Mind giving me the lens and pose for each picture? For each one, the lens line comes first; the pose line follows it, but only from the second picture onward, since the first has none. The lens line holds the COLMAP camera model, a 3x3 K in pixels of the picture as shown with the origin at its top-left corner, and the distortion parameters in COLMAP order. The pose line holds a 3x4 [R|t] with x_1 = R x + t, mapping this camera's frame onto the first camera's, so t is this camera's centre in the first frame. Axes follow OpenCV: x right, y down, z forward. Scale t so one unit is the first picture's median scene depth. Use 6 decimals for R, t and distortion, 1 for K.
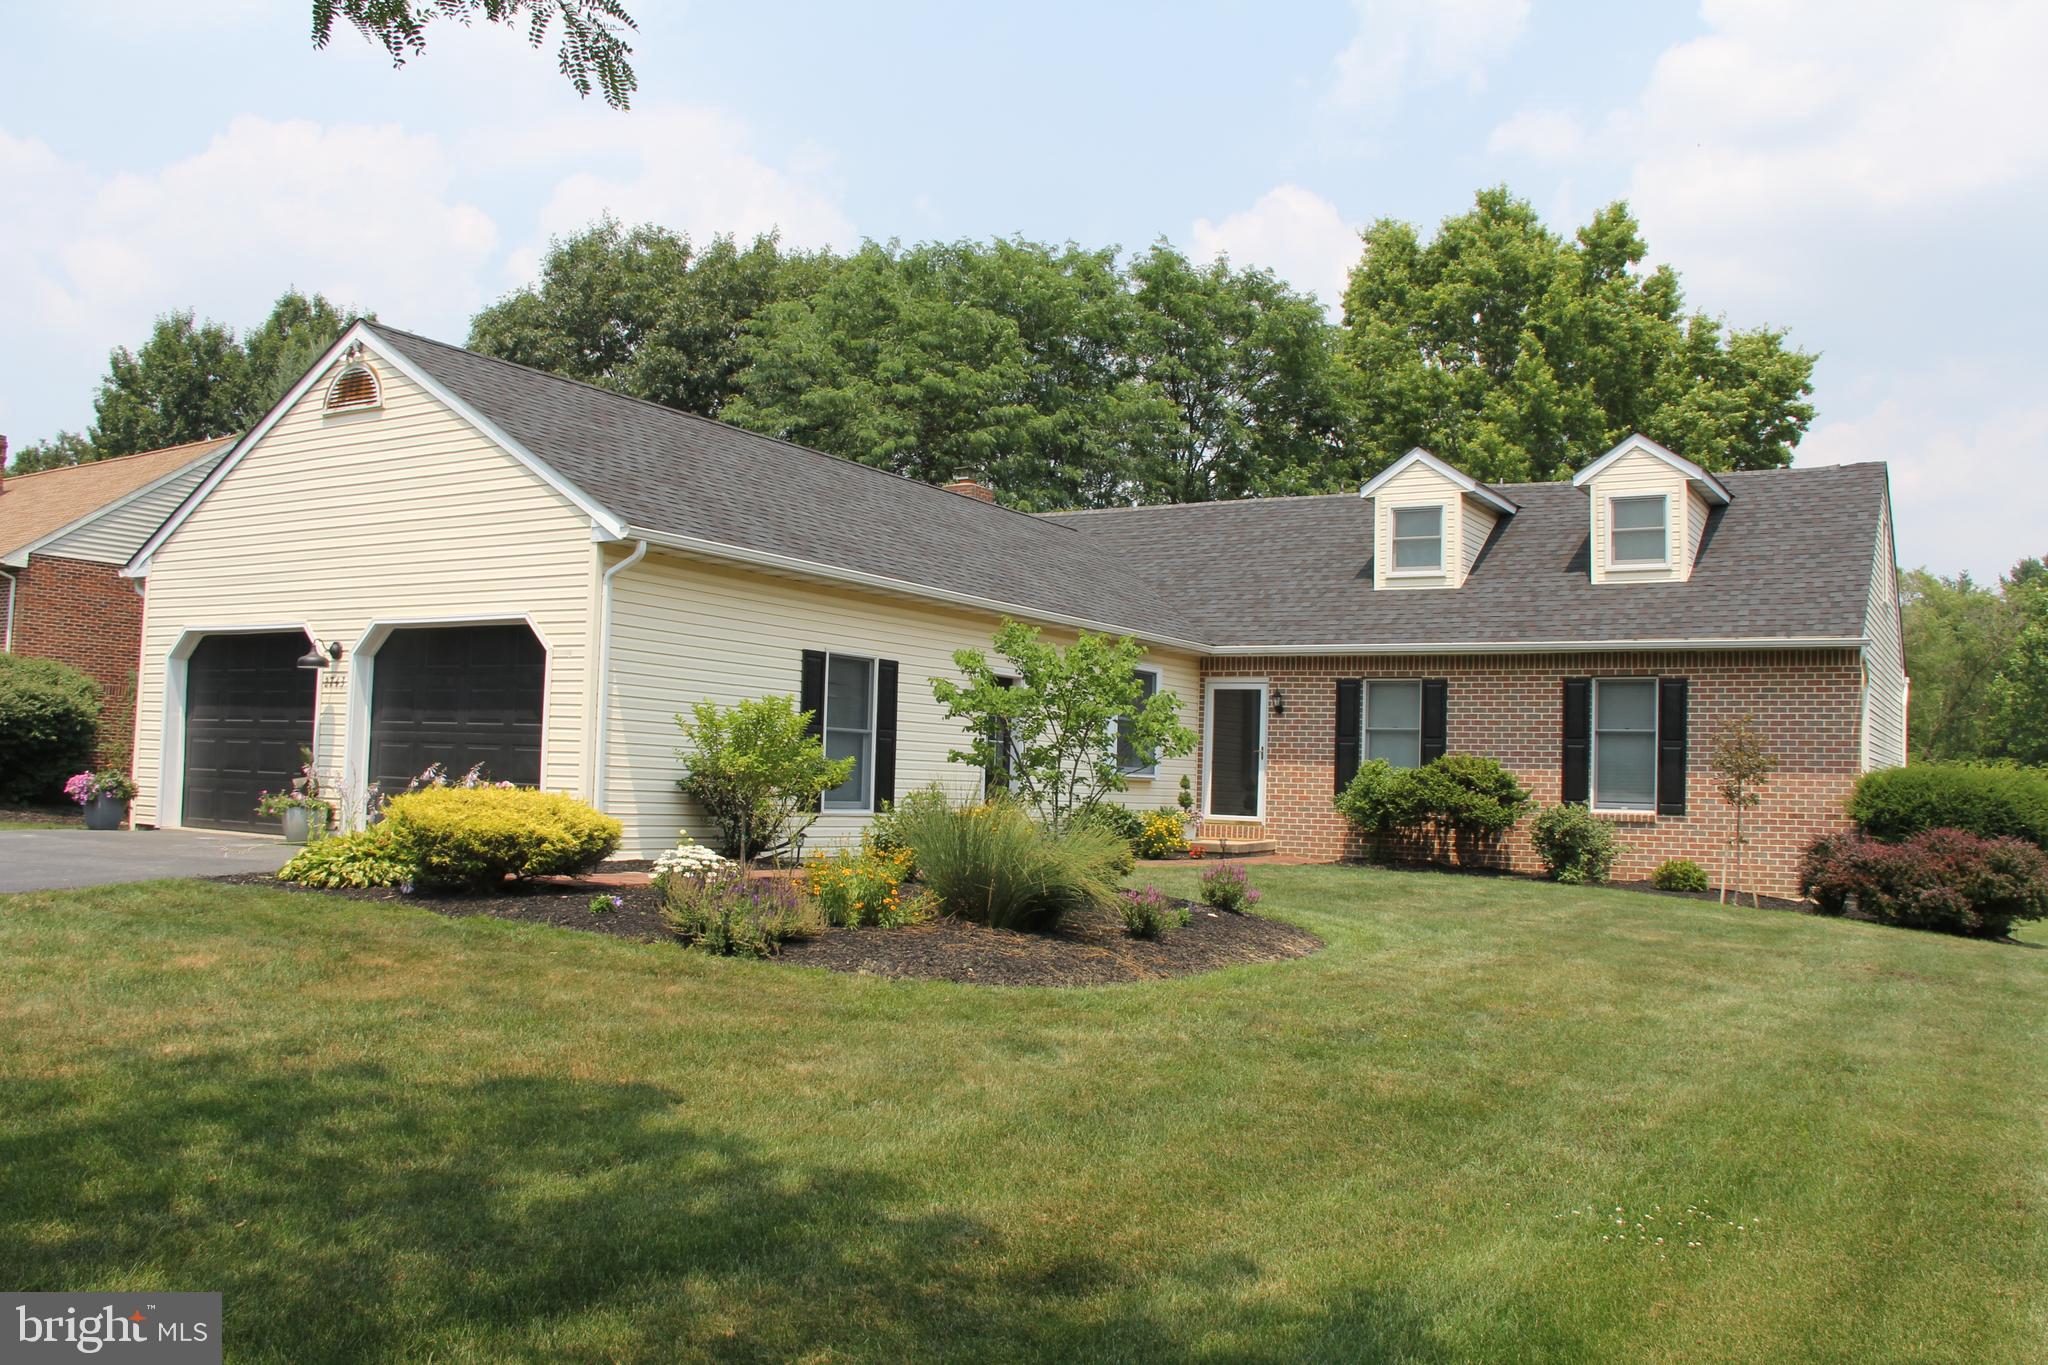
lens RADIAL K [[1678.1, 0, 1024.0], [0, 1678.1, 682.5], [0, 0, 1]] dist [-0.201368, 0.159424]
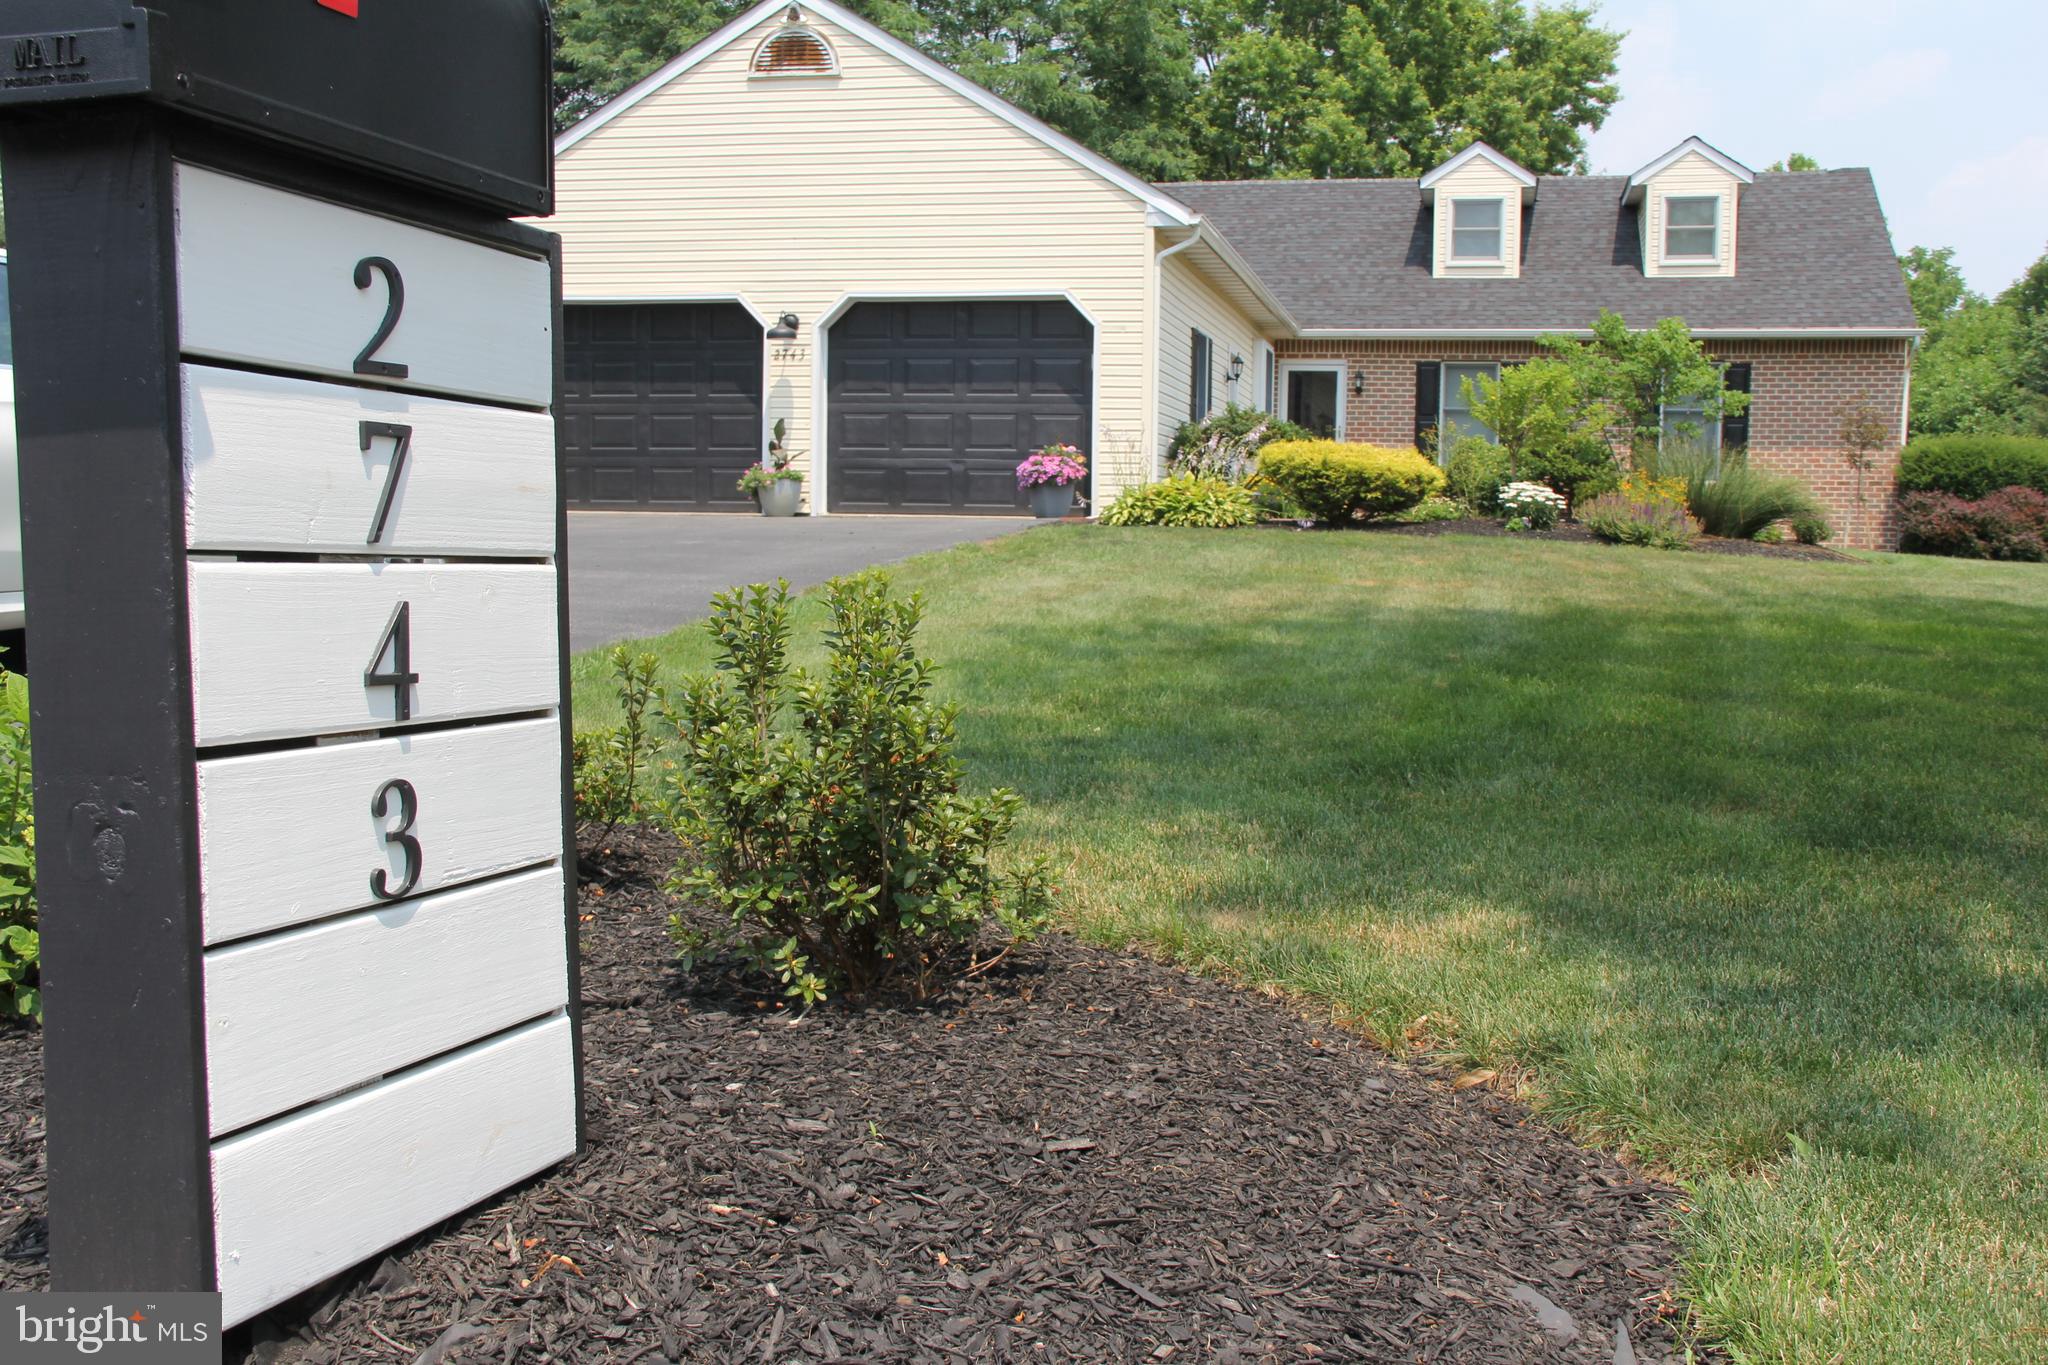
lens RADIAL K [[2069.2, 0, 996.2], [0, 2069.2, 685.4], [0, 0, 1]] dist [-0.116980, 0.282160]
pose [[0.945672, -0.044899, 0.322007, -0.518267], [-0.003667, 0.988882, 0.148654, 0.008519], [-0.325102, -0.141759, 0.934994, -0.182239]]
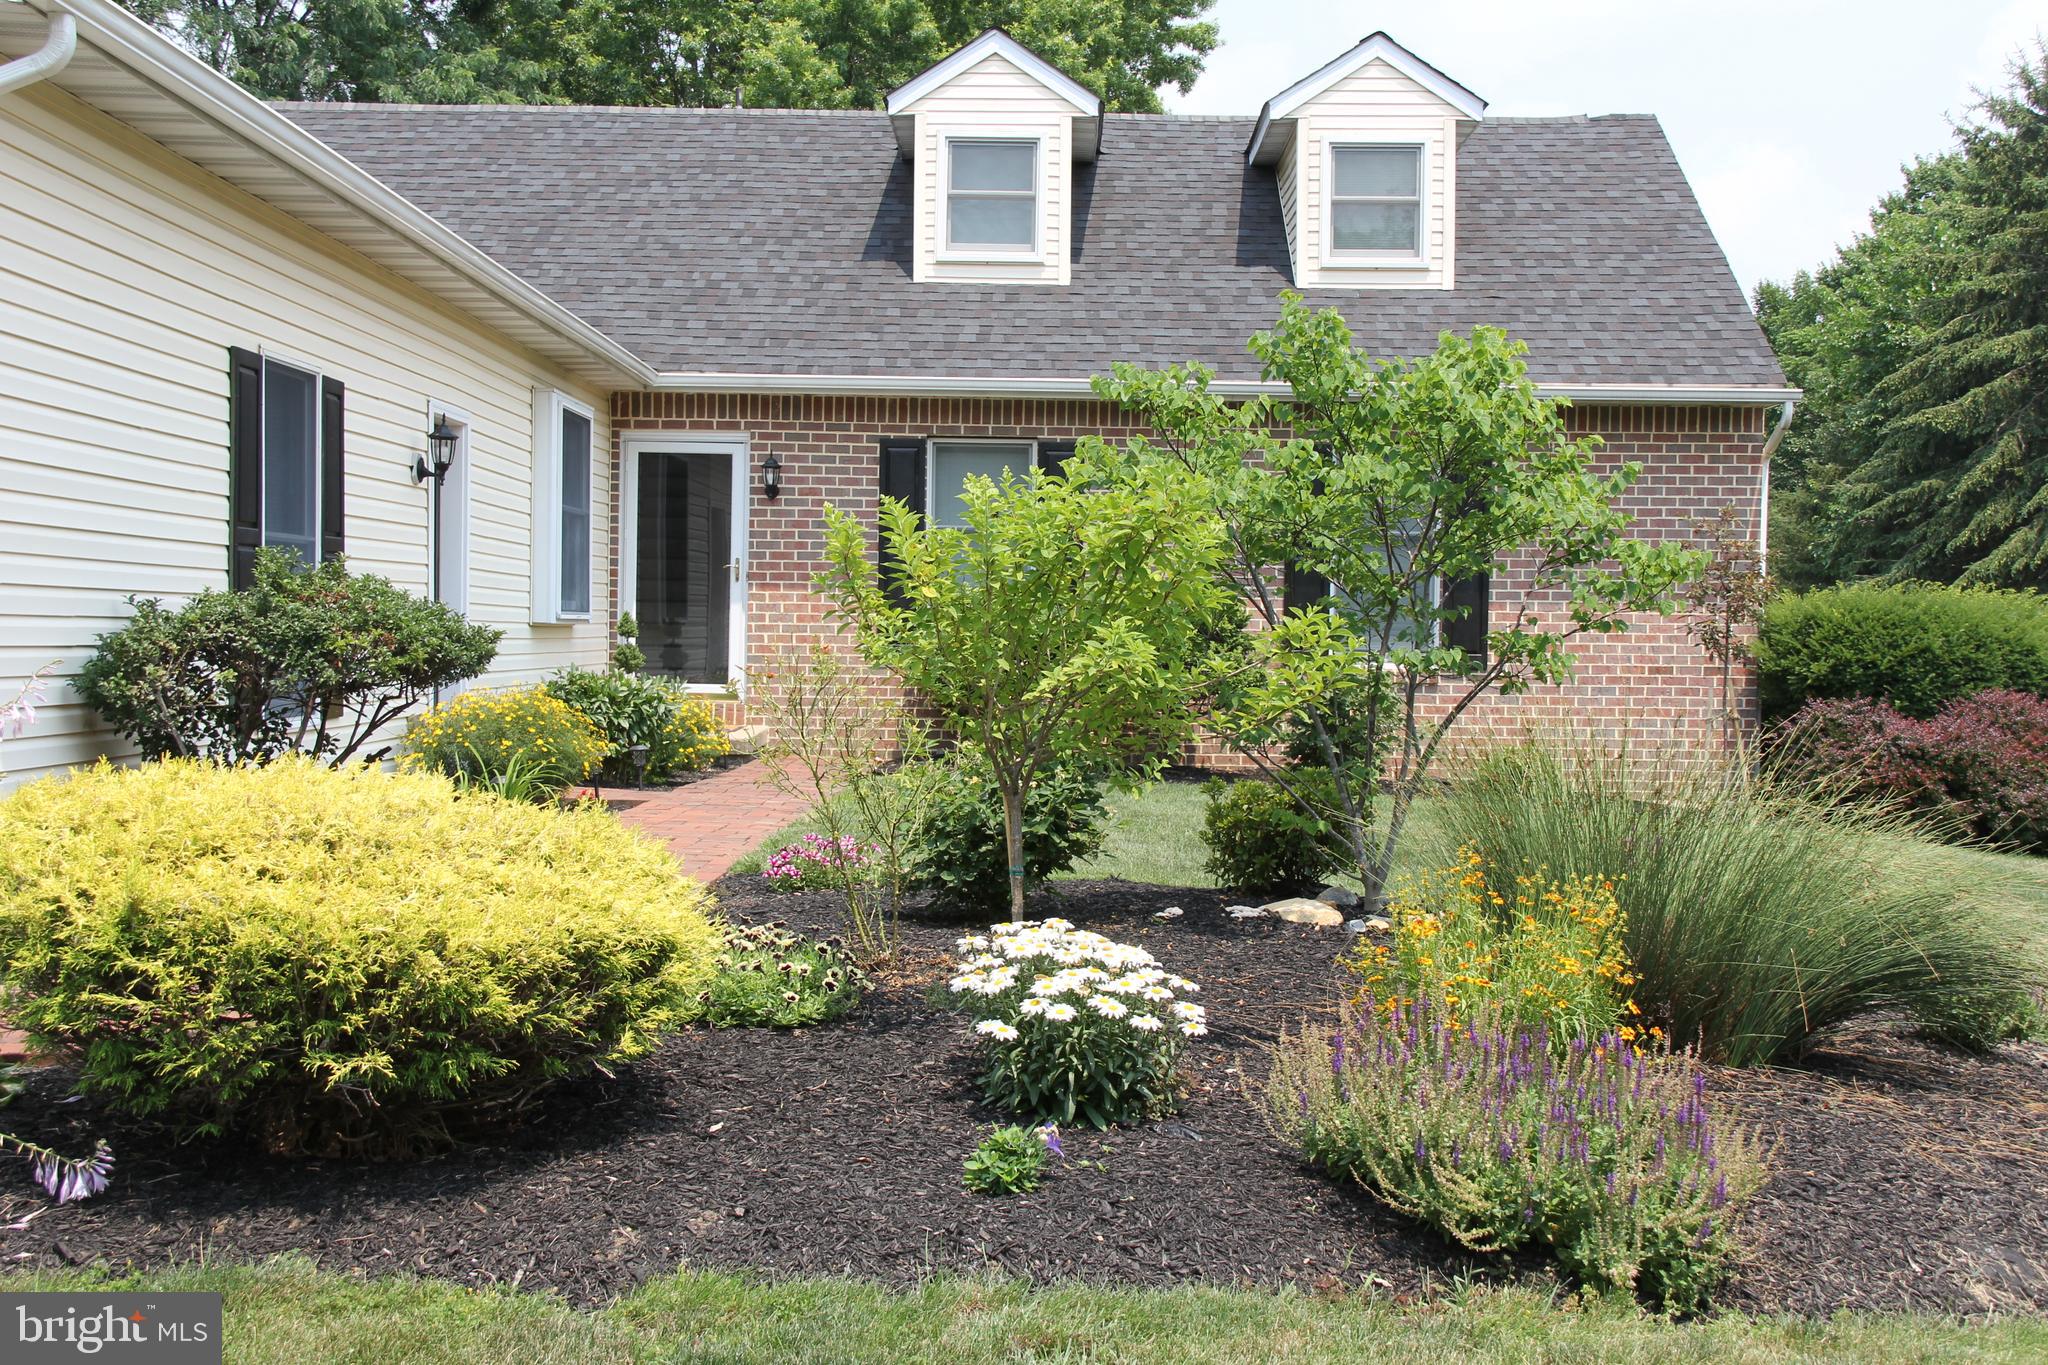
lens RADIAL K [[2461.1, 0, 971.8], [0, 2461.1, 680.2], [0, 0, 1]] dist [0.018625, 0.039646]
pose [[0.862565, -0.031104, 0.504990, -0.214879], [-0.018390, 0.995521, 0.092730, 0.001769], [-0.505613, -0.089272, 0.858130, 0.271546]]
